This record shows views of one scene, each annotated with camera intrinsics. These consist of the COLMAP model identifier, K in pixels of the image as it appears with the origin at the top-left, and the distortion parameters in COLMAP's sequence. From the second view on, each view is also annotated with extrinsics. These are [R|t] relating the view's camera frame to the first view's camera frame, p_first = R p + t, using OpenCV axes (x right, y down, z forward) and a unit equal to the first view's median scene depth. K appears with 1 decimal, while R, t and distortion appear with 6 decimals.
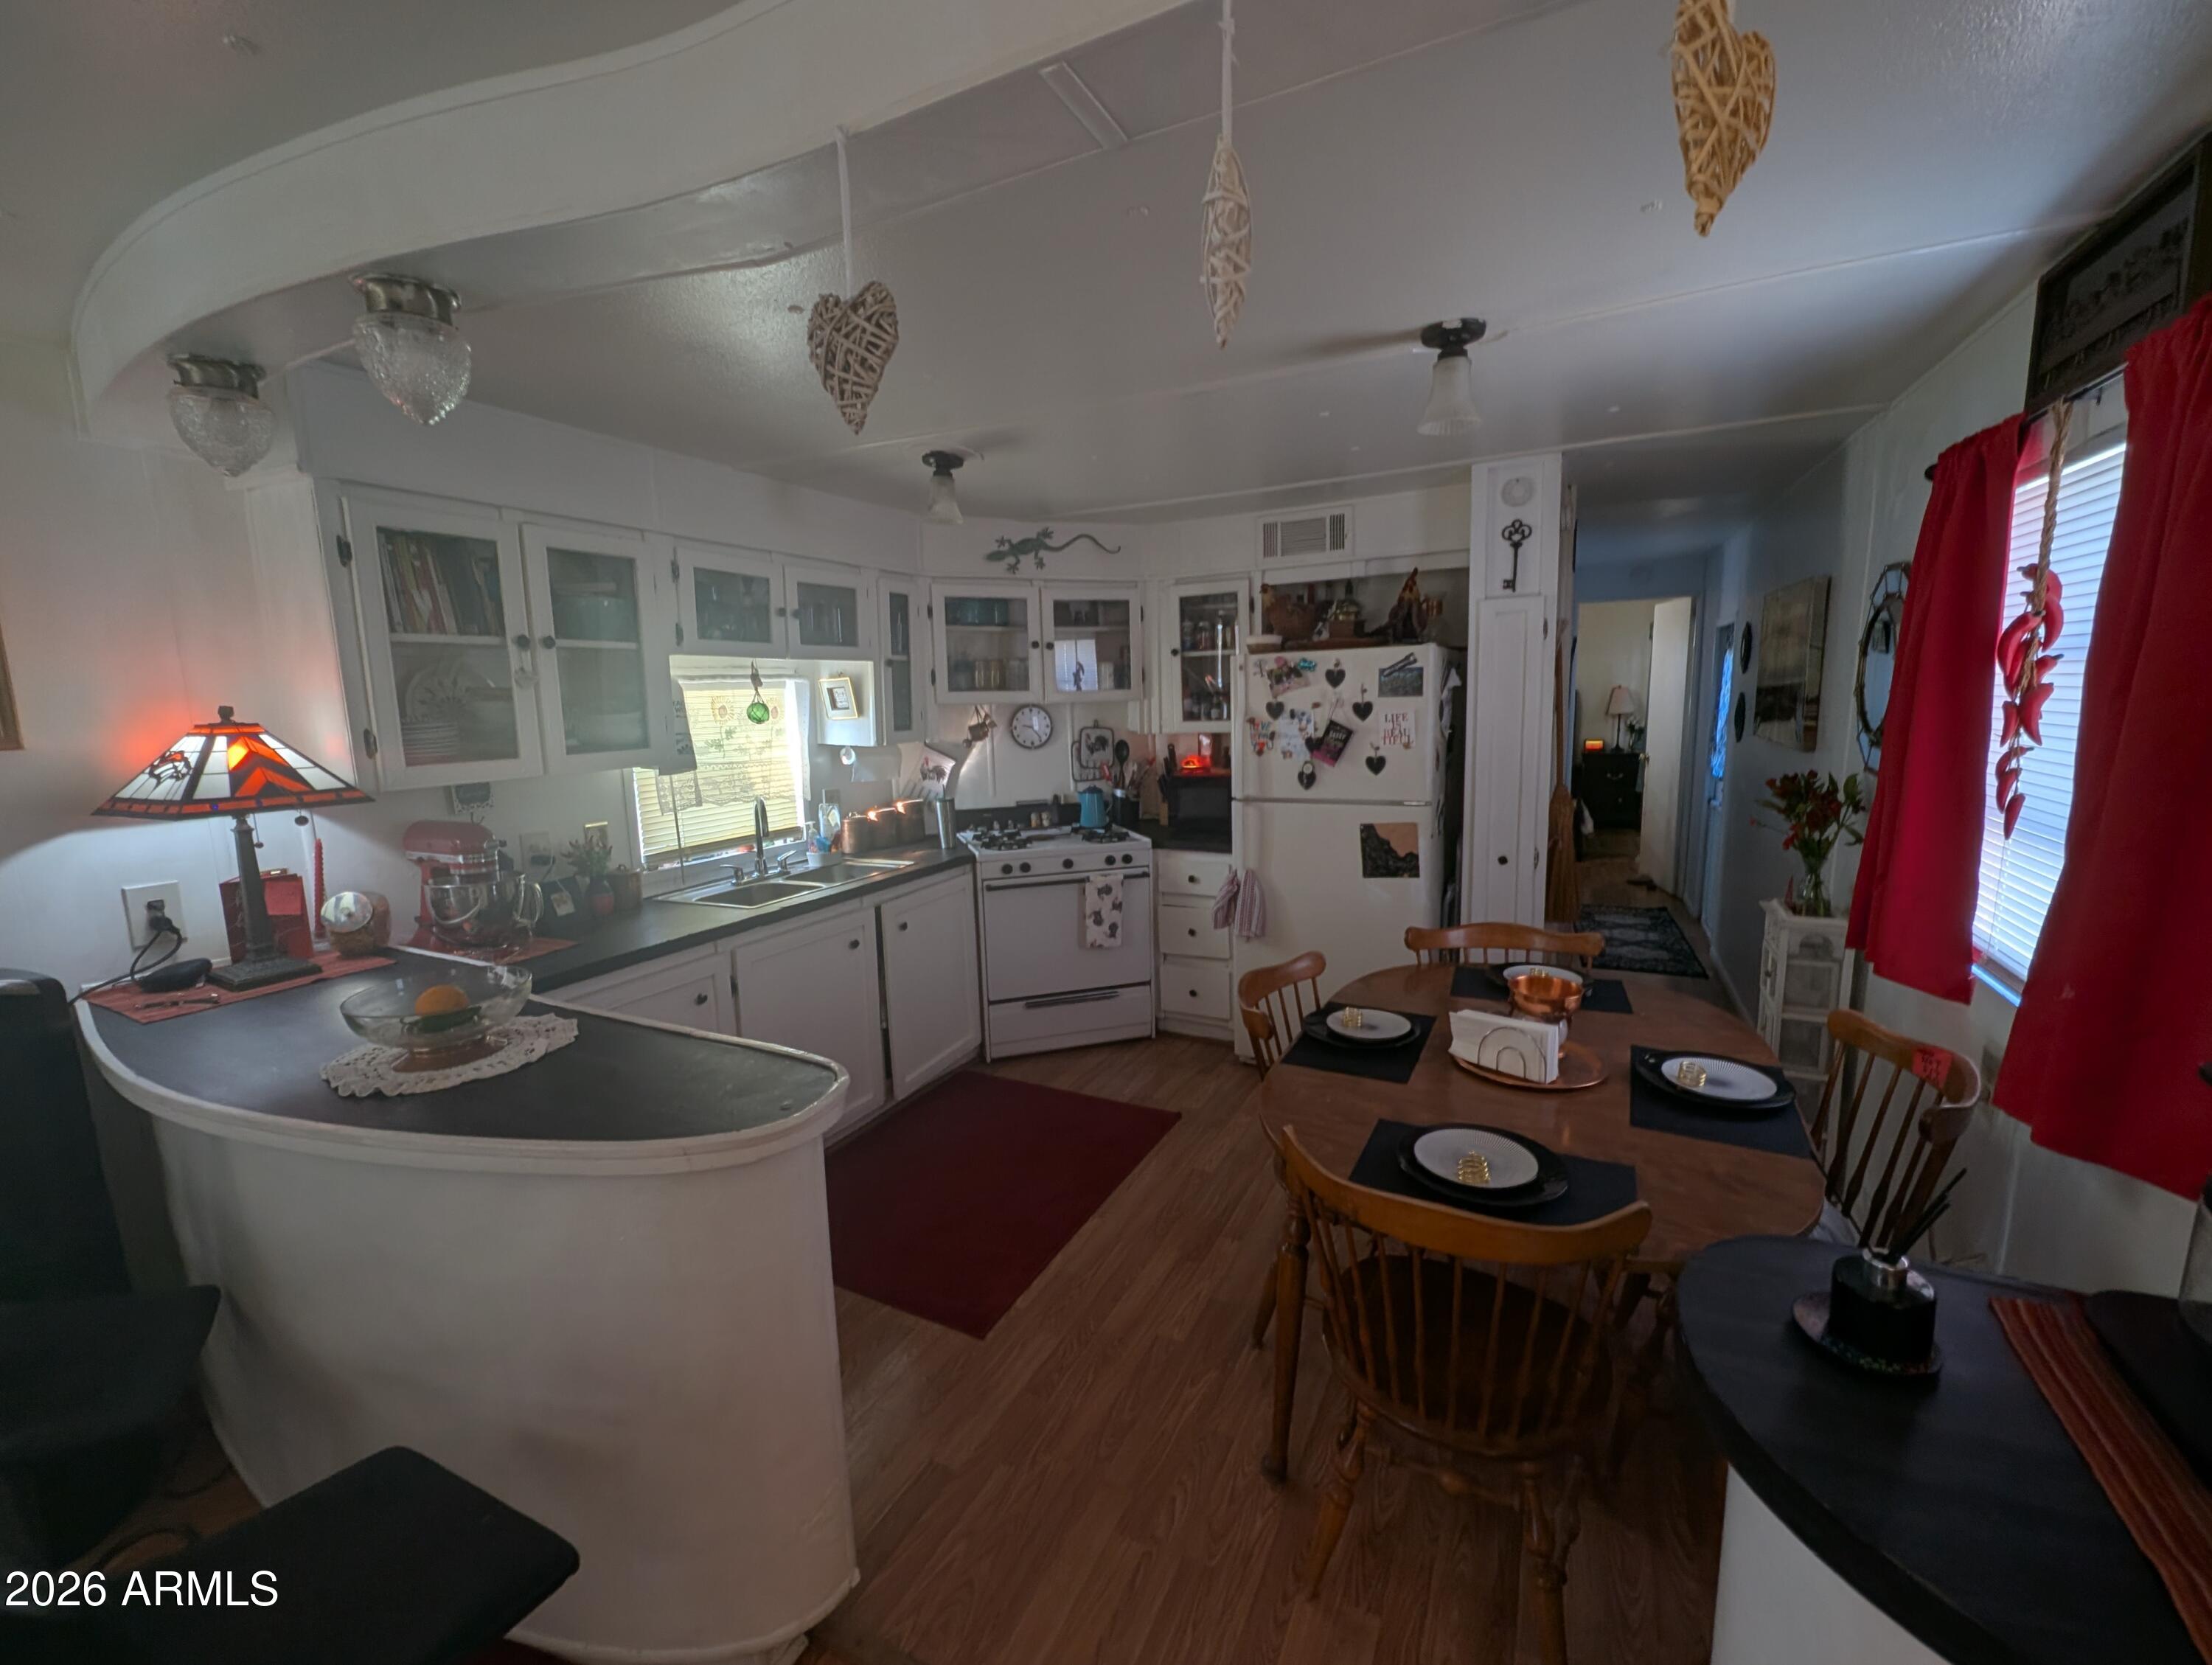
lens RADIAL K [[915.0, 0, 1106.0], [0, 915.0, 832.5], [0, 0, 1]] dist [-0.000375, -0.000176]
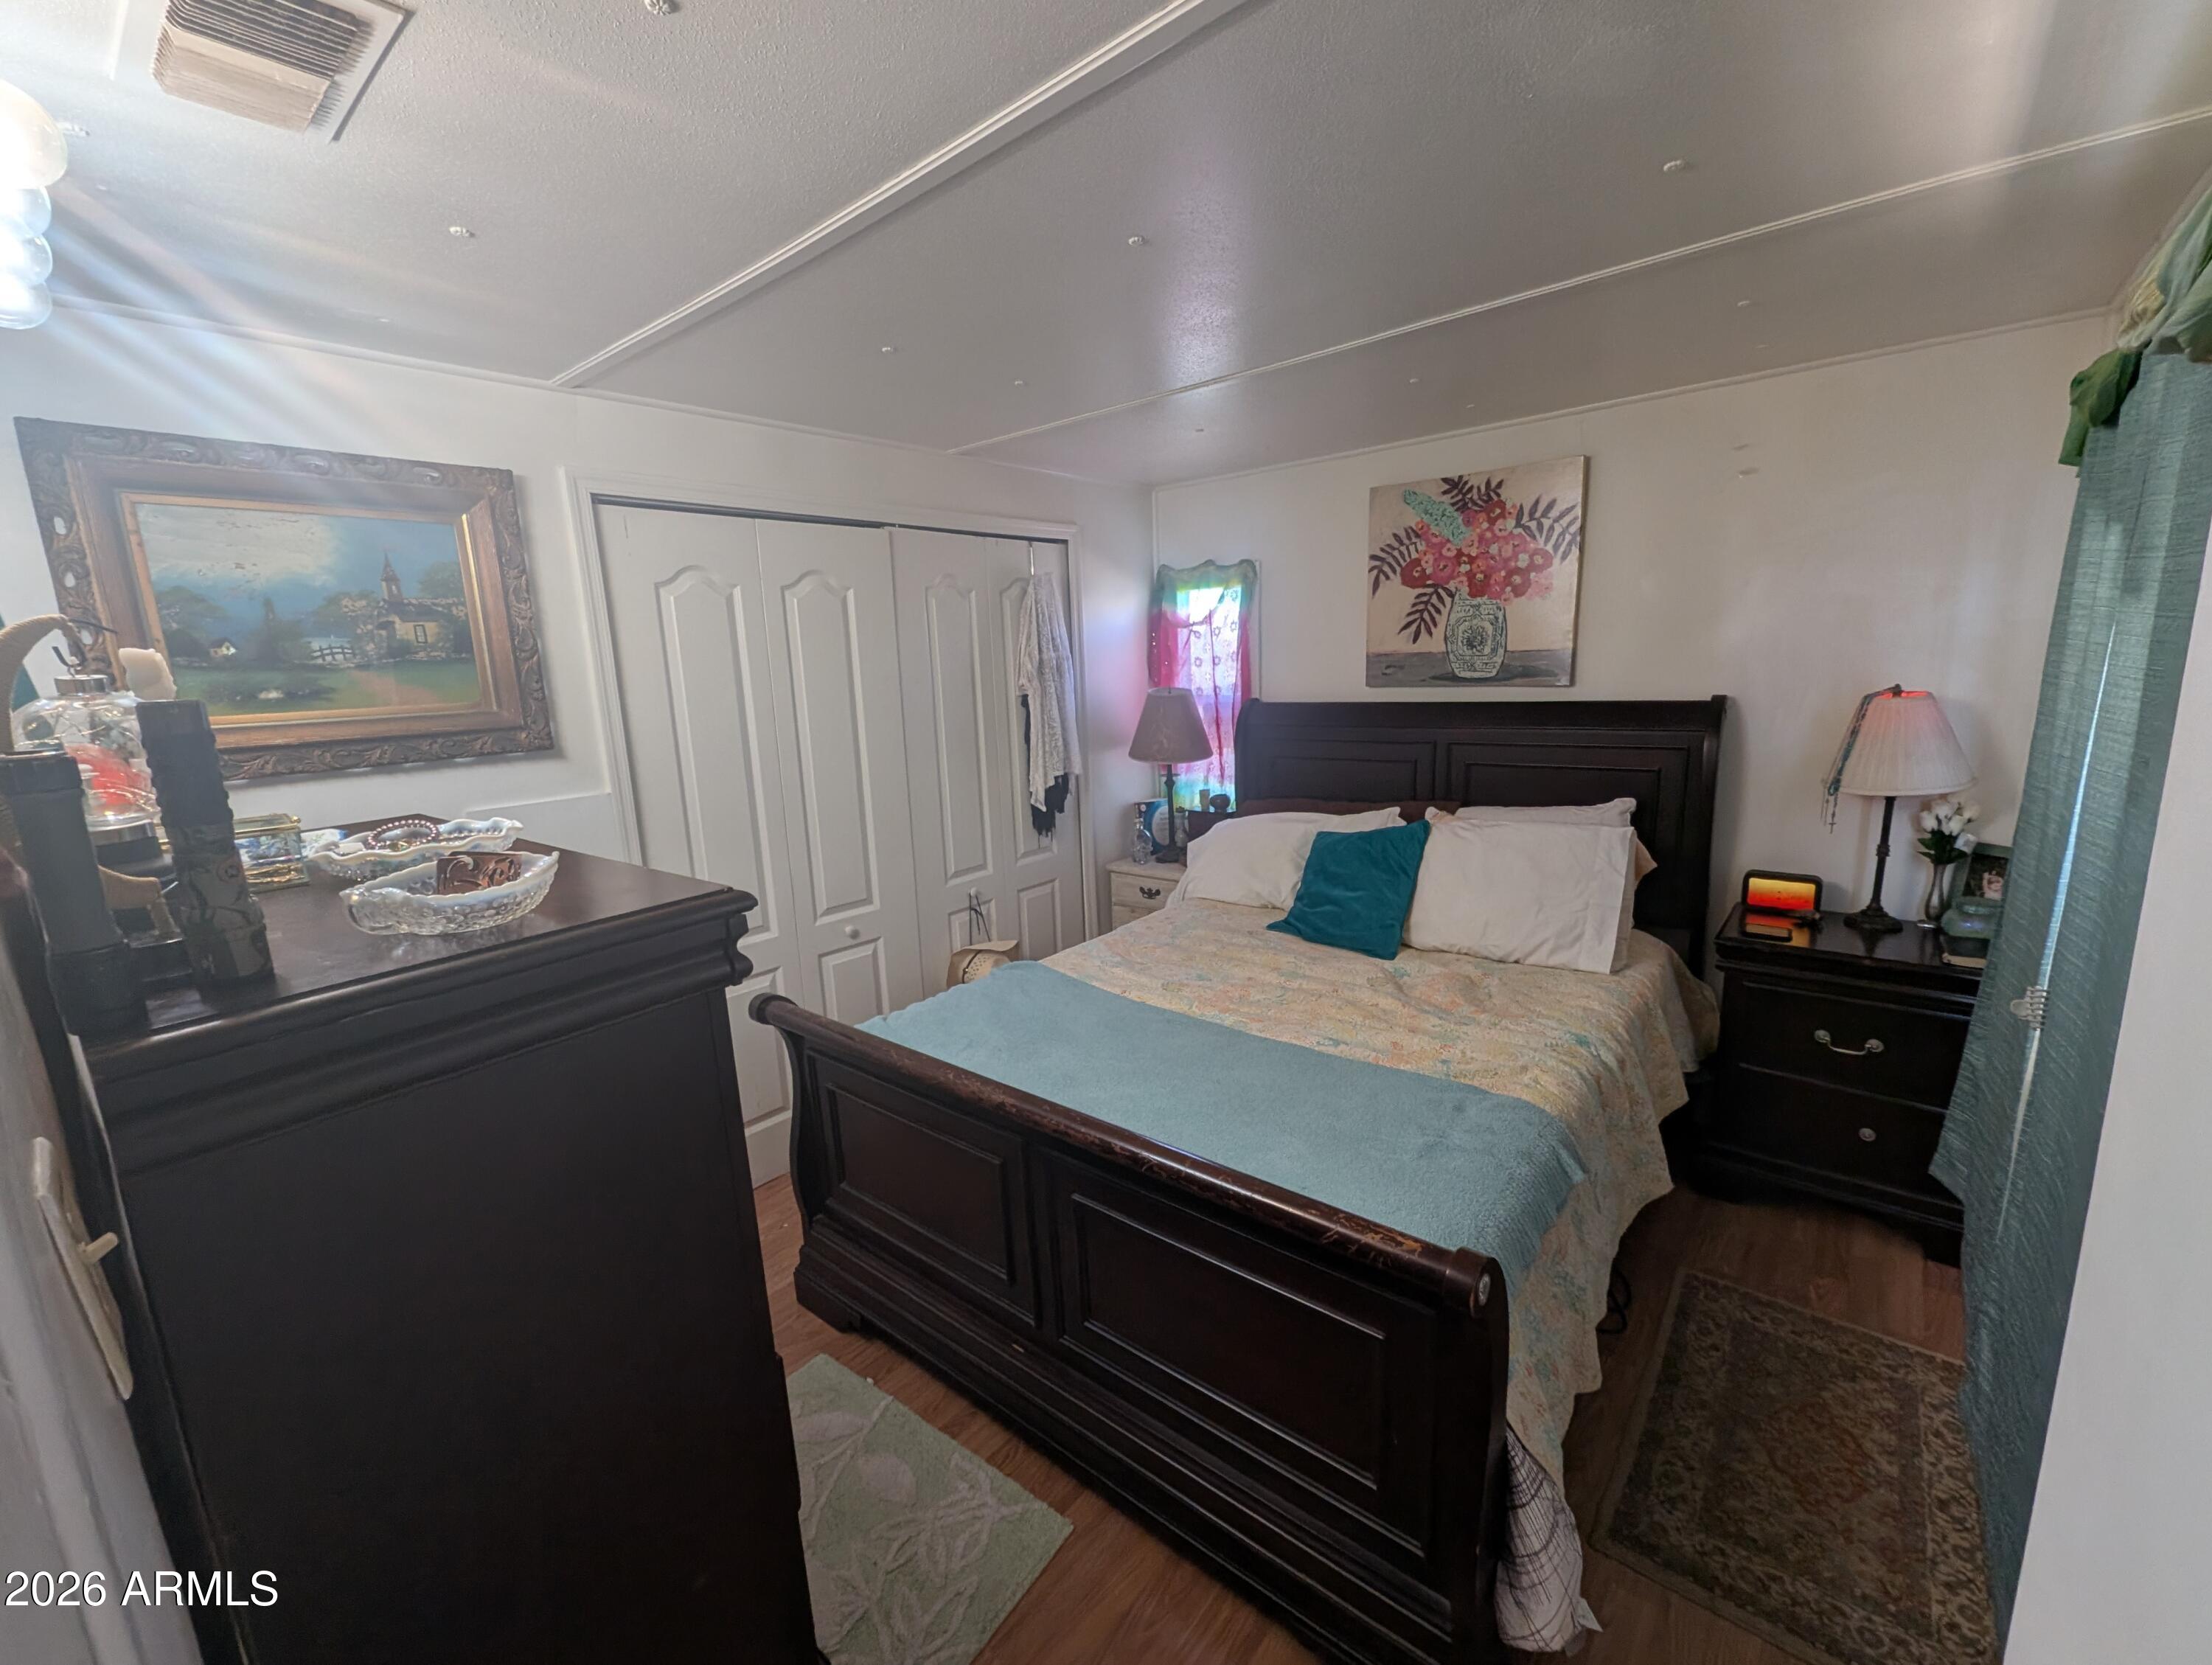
lens RADIAL K [[915.0, 0, 1106.0], [0, 915.0, 832.5], [0, 0, 1]] dist [-0.000375, -0.000176]
pose [[0.975747, 0.022254, -0.217766, 0.687067], [-0.013110, 0.998974, 0.043344, -0.218193], [0.218507, -0.039438, 0.975038, 1.195178]]
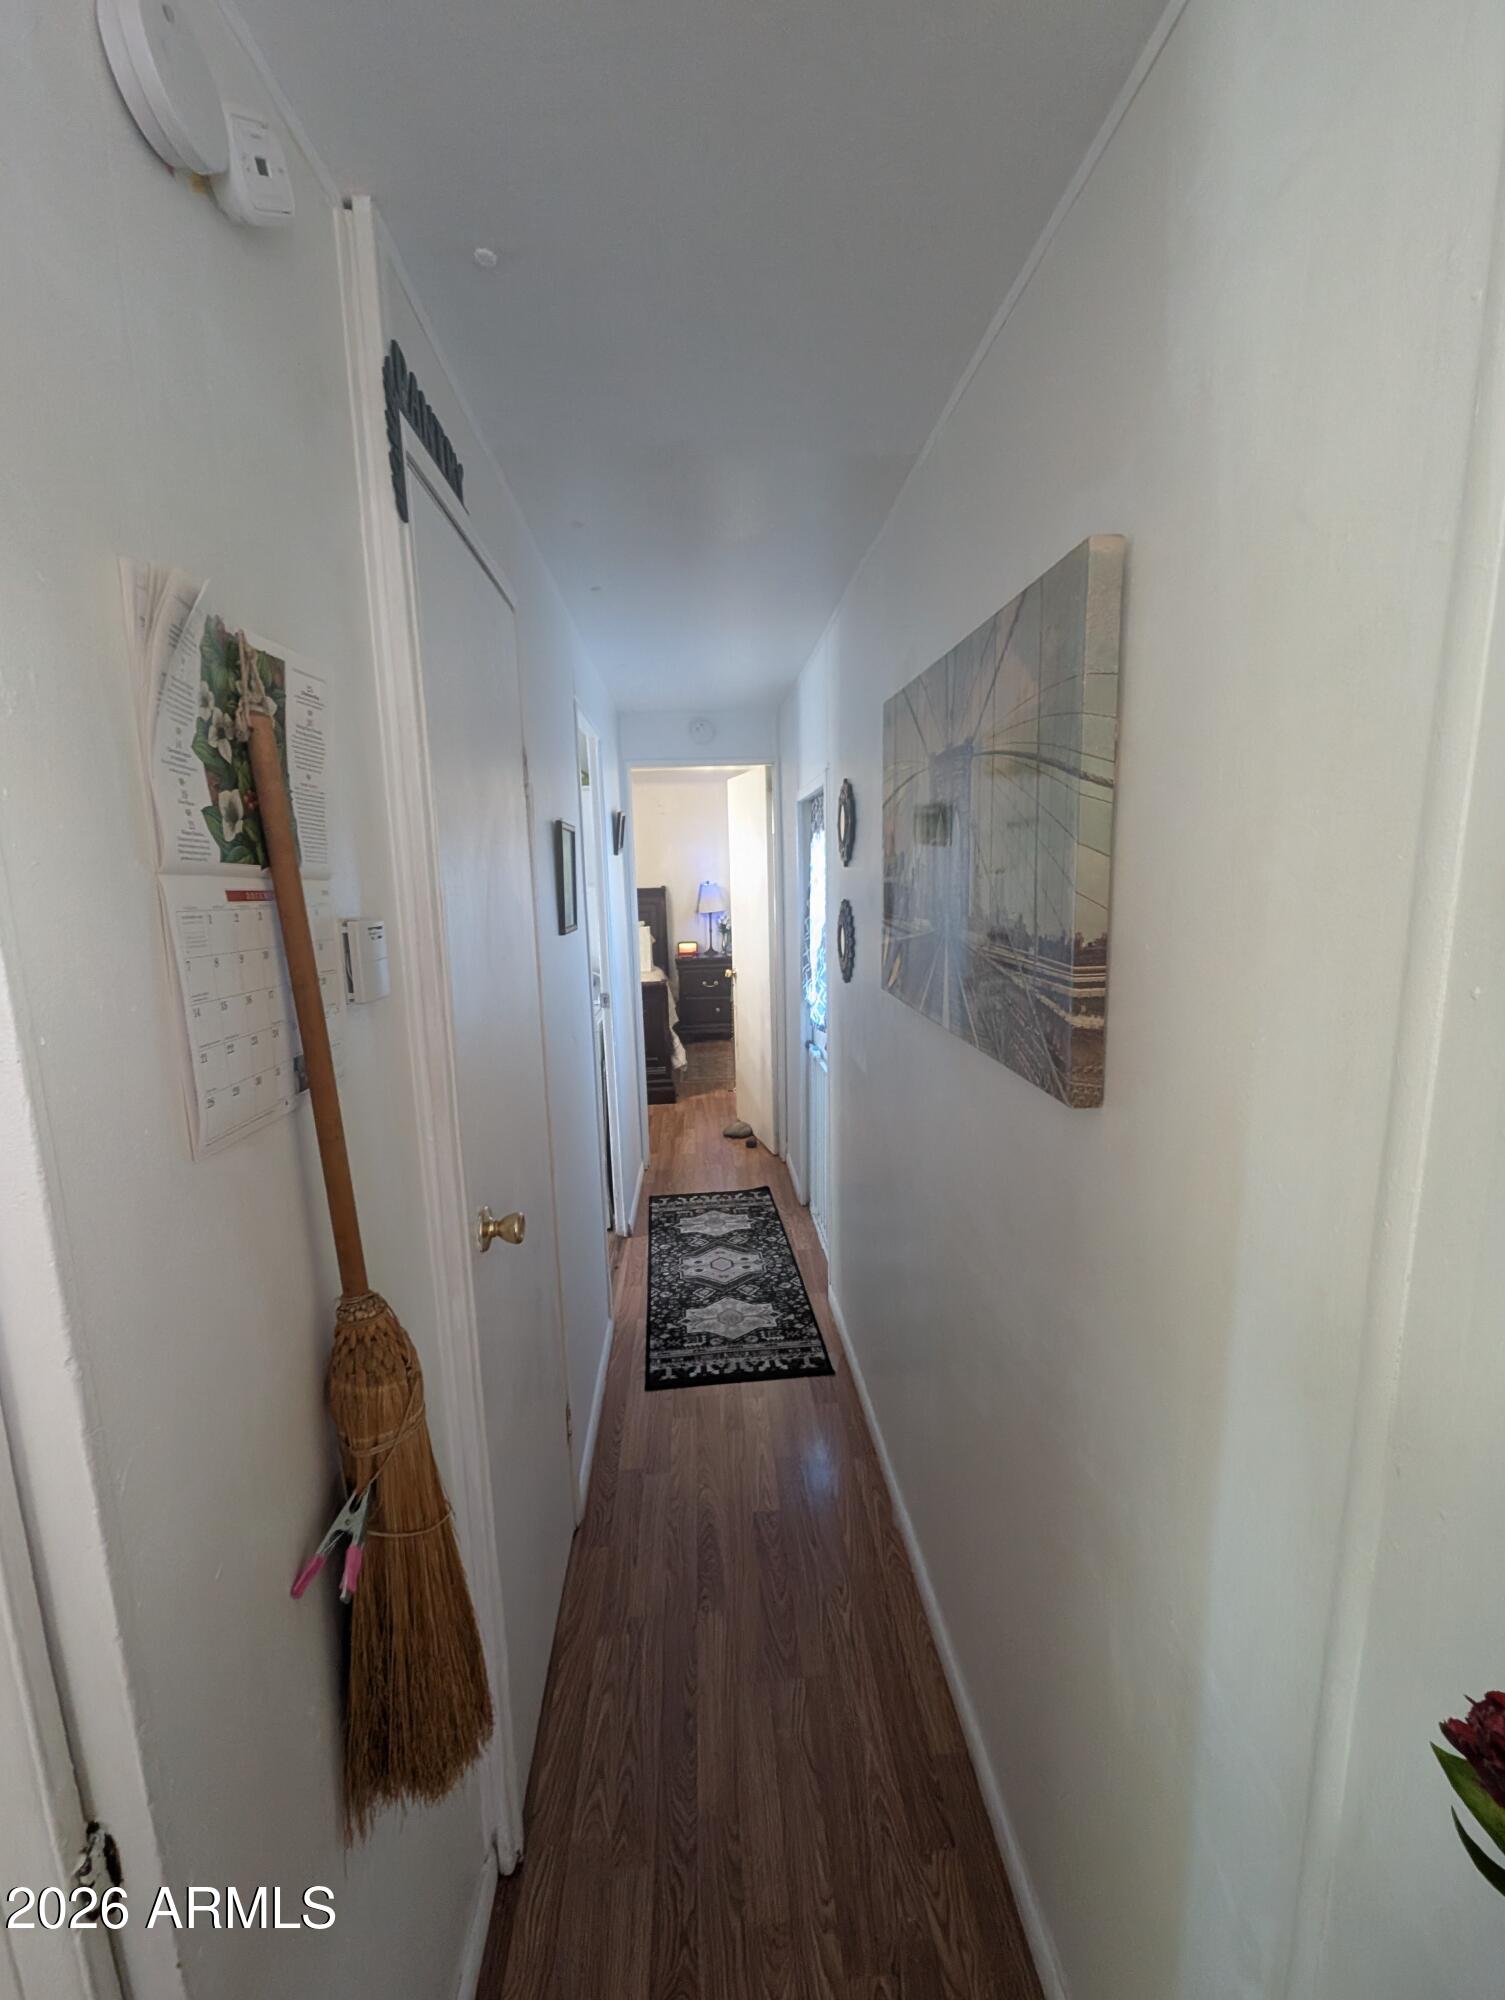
lens RADIAL K [[827.3, 0, 752.5], [0, 827.3, 1000.0], [0, 0, 1]] dist [-0.000375, -0.000176]
pose [[0.861135, -0.071124, 0.503377, 0.315819], [0.077441, 0.996962, 0.008384, -0.083680], [-0.502444, 0.031762, 0.864026, 0.486978]]
